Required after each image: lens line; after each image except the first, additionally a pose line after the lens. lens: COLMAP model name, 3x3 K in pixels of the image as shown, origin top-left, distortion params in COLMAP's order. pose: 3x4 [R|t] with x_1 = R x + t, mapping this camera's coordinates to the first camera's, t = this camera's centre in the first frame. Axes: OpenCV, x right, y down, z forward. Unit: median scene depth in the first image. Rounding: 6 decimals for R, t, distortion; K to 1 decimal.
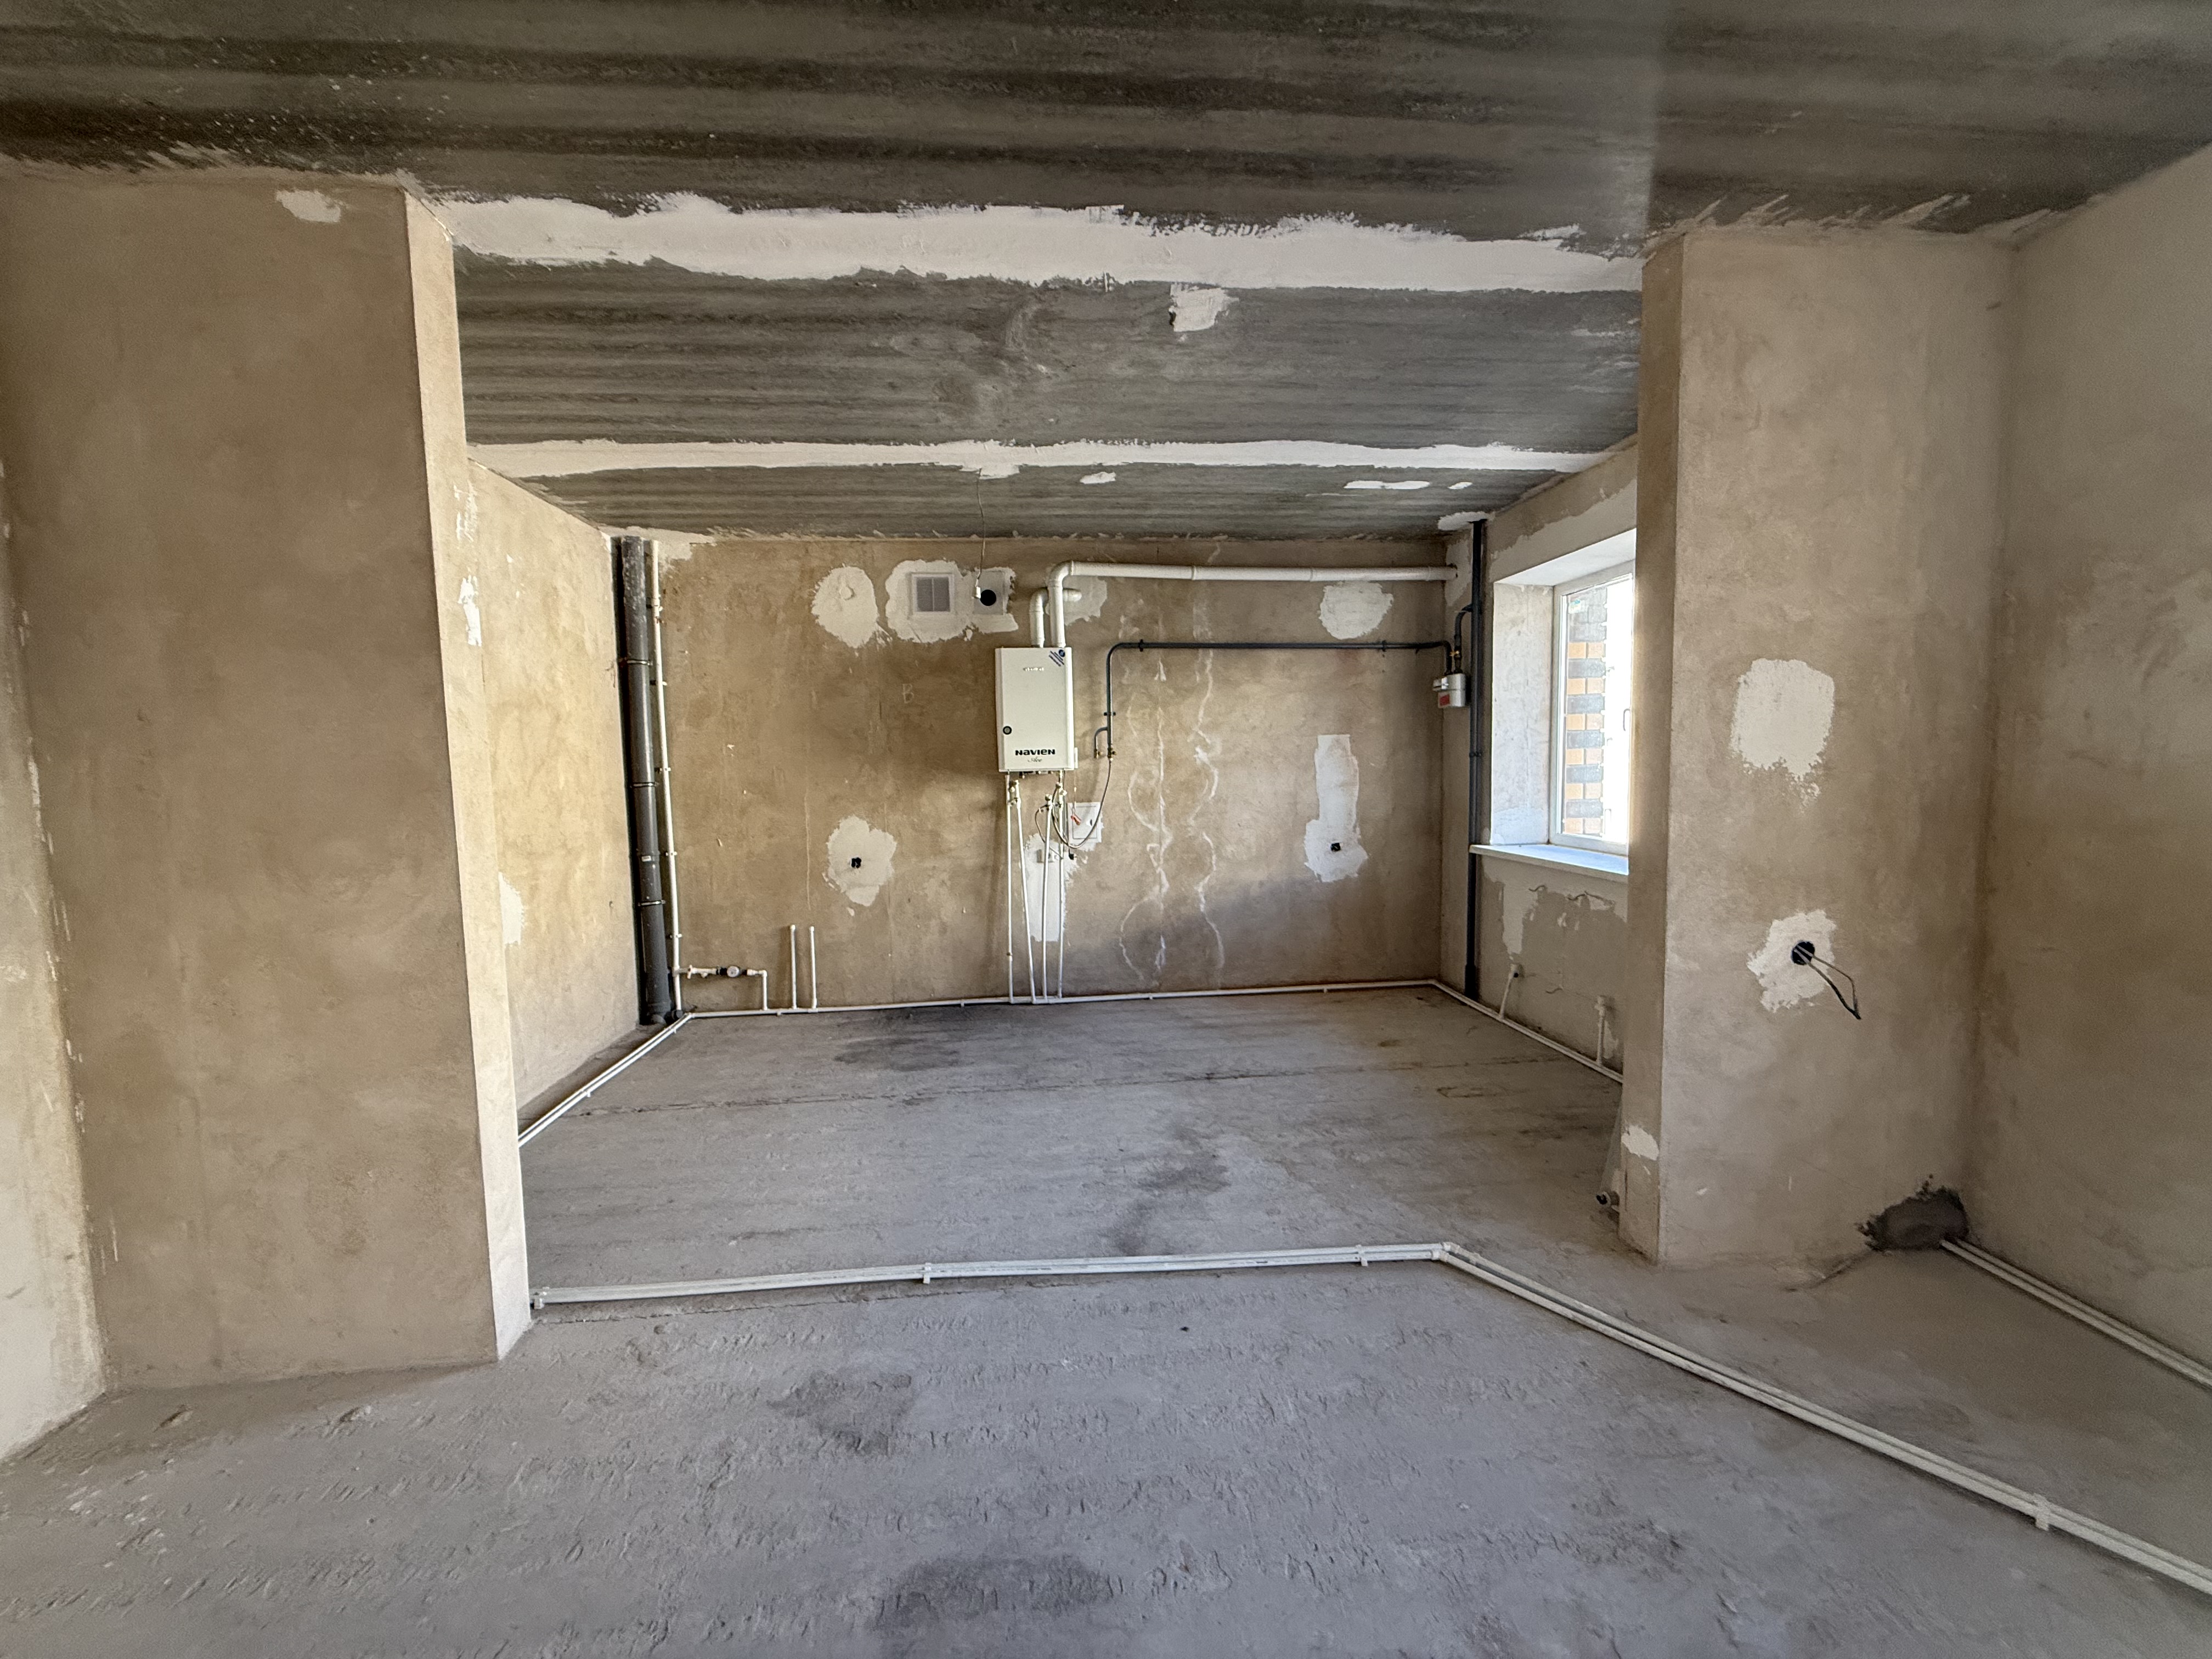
lens RADIAL K [[877.3, 0, 1101.0], [0, 877.3, 828.0], [0, 0, 1]] dist [-0.000584, 0.000084]
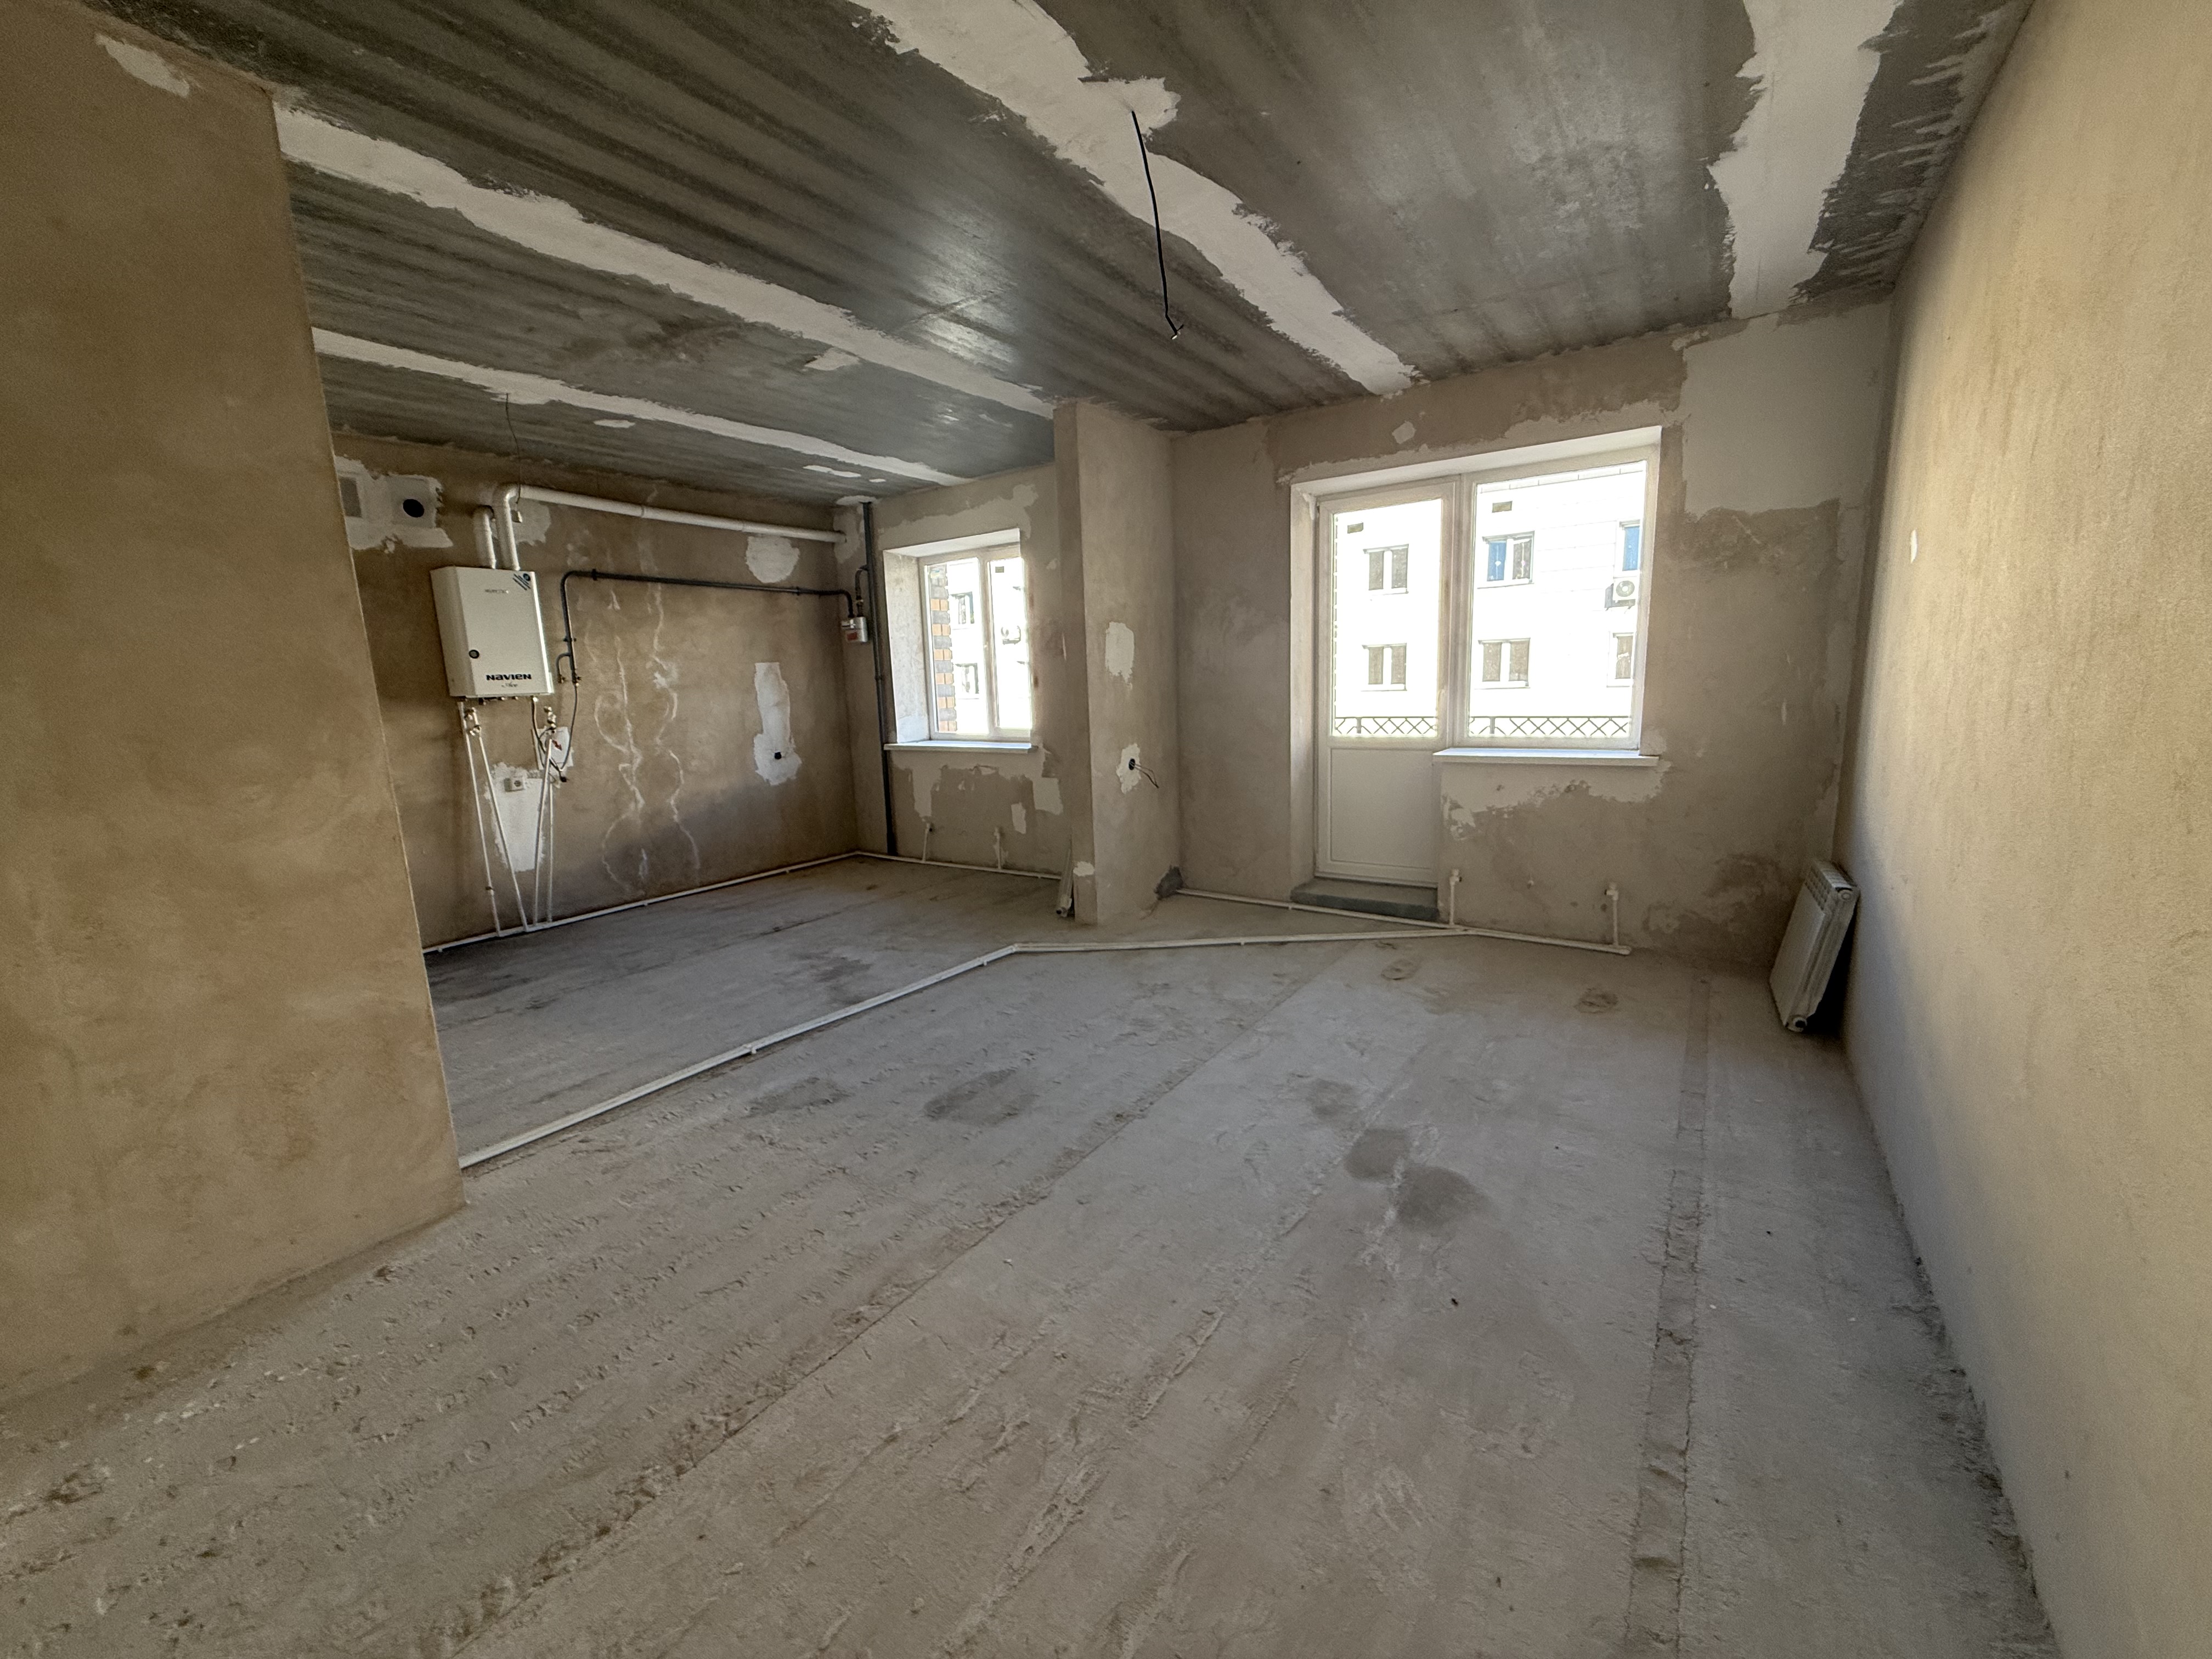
lens RADIAL K [[877.3, 0, 1101.0], [0, 877.3, 828.0], [0, 0, 1]] dist [-0.000584, 0.000084]
pose [[0.646714, -0.132165, 0.751195, -0.467746], [0.080441, 0.991199, 0.105138, 0.036600], [-0.758479, -0.007568, 0.651653, -0.174281]]
